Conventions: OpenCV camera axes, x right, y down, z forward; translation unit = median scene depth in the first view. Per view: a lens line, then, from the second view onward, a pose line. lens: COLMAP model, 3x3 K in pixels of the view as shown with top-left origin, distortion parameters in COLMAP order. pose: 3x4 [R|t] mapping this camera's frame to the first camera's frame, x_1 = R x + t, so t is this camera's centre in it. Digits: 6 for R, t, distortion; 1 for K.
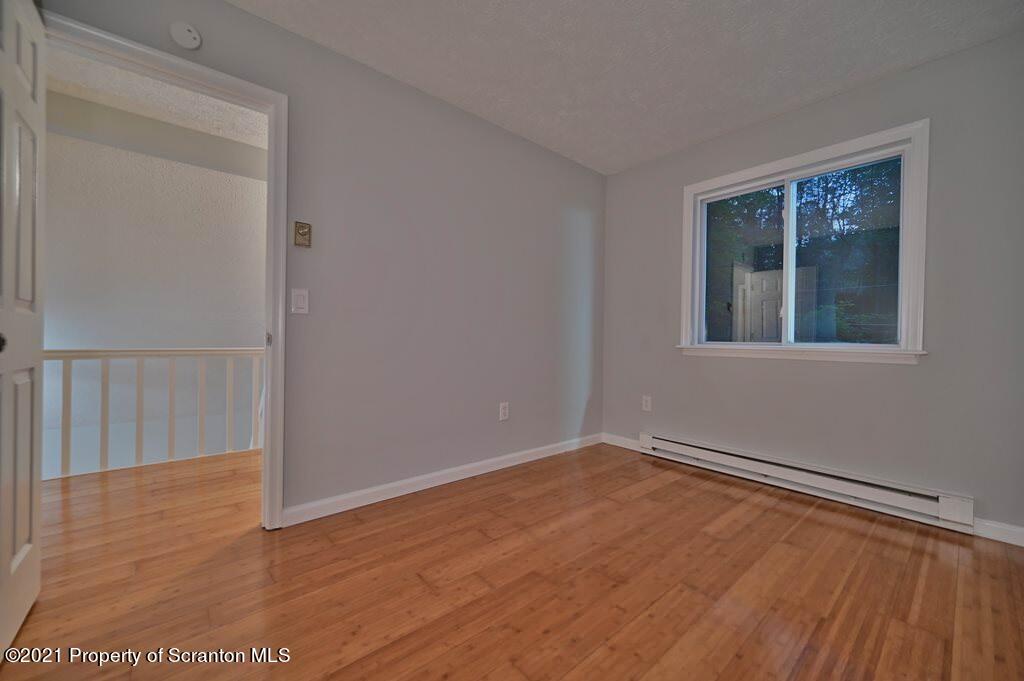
lens RADIAL K [[403.2, 0, 513.2], [0, 403.2, 342.5], [0, 0, 1]] dist [-0.001664, -0.000232]
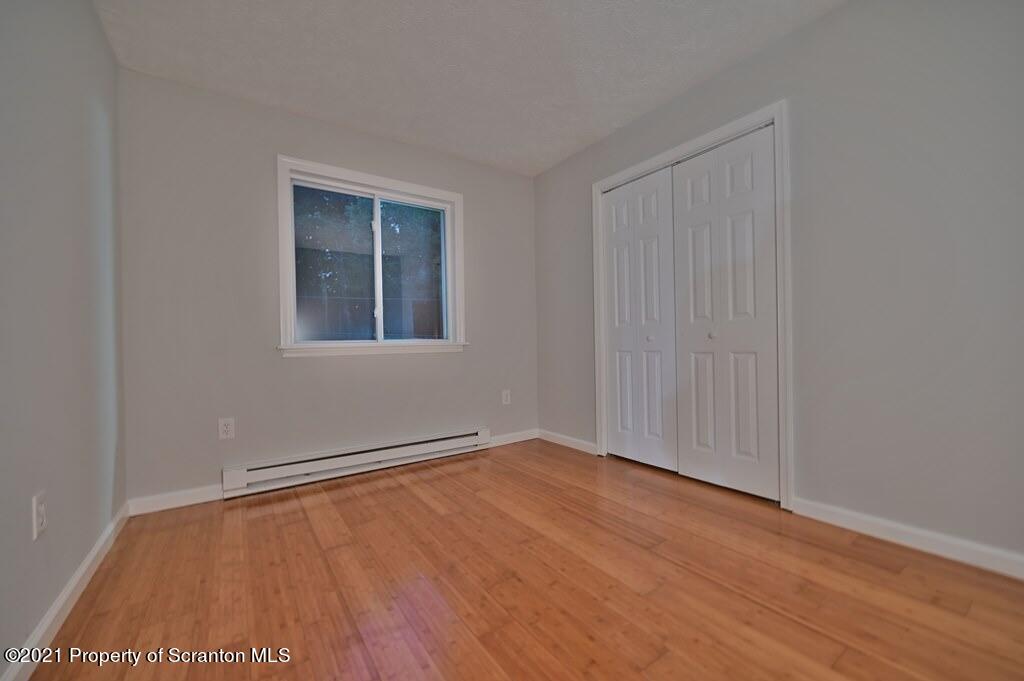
lens RADIAL K [[408.5, 0, 511.4], [0, 408.5, 341.5], [0, 0, 1]] dist [0.001096, 0.000018]
pose [[0.105311, -0.014653, 0.994331, -0.500048], [0.030070, 0.999481, 0.011545, 0.003850], [-0.993985, 0.028683, 0.105697, 0.605336]]
